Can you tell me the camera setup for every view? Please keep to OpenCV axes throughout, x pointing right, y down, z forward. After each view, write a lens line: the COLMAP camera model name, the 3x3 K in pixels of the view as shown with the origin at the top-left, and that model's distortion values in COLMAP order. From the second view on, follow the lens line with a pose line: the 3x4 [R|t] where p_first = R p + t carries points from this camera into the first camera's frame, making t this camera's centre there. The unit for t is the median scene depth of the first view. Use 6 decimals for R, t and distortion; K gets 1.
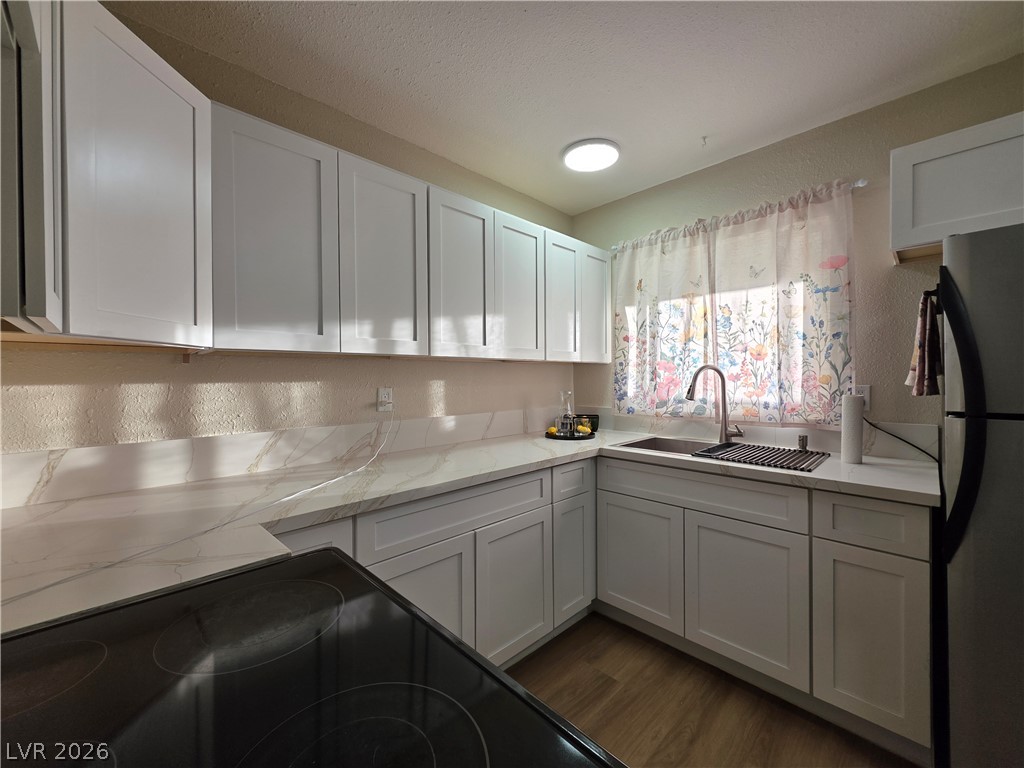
lens RADIAL K [[409.0, 0, 512.0], [0, 409.0, 384.0], [0, 0, 1]] dist [0.001241, 0.000174]
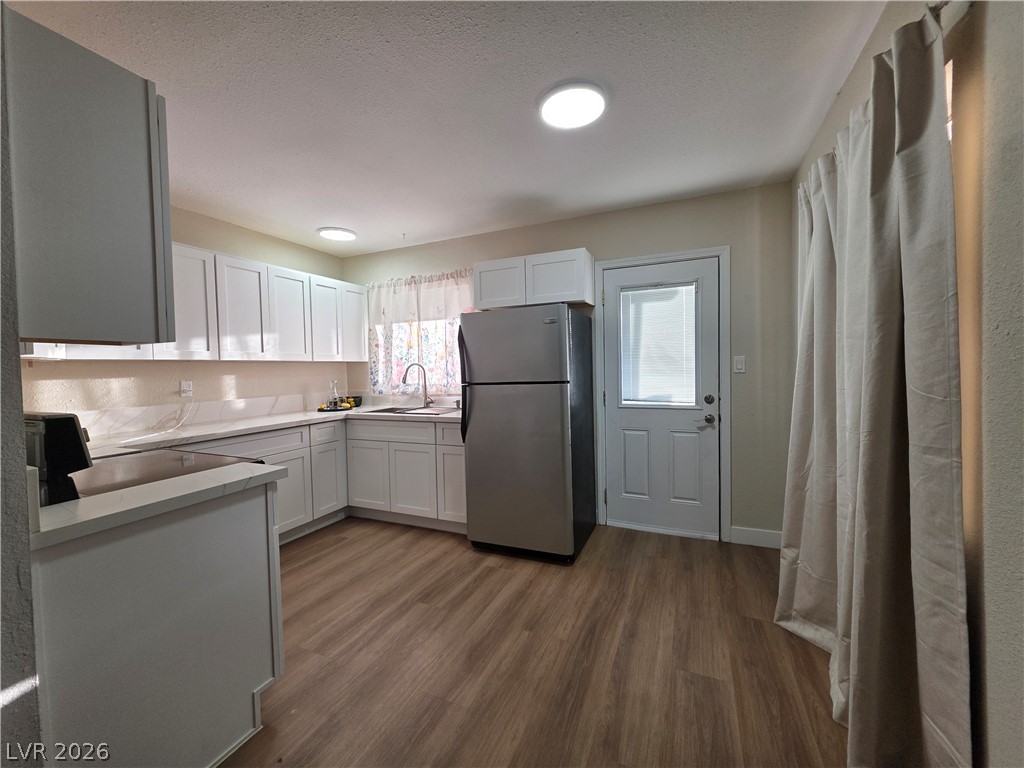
lens RADIAL K [[407.2, 0, 514.1], [0, 407.2, 382.2], [0, 0, 1]] dist [0.001077, 0.000118]
pose [[0.927026, -0.027627, 0.373978, 0.234905], [0.022303, 0.999579, 0.018557, 0.012572], [-0.374333, -0.008863, 0.927252, -0.800616]]
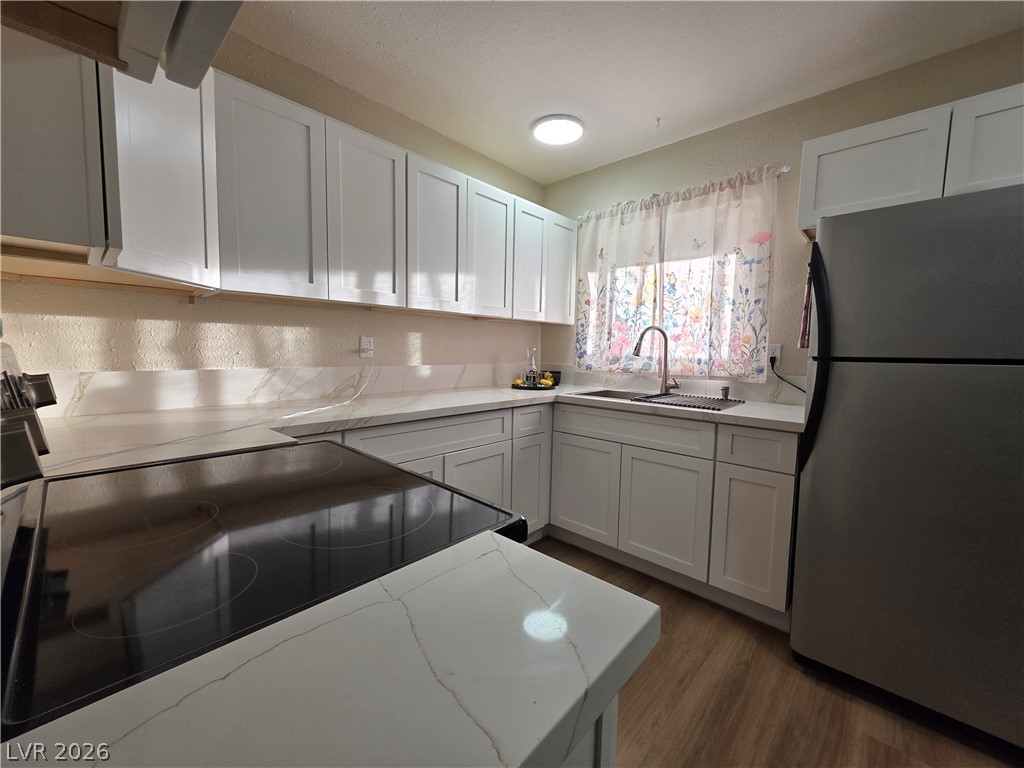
lens RADIAL K [[409.0, 0, 512.0], [0, 409.0, 384.0], [0, 0, 1]] dist [0.001241, 0.000174]
pose [[0.998597, 0.022558, 0.047918, 0.034991], [-0.025889, 0.997206, 0.070072, 0.048629], [-0.046203, -0.071215, 0.996390, -0.140898]]
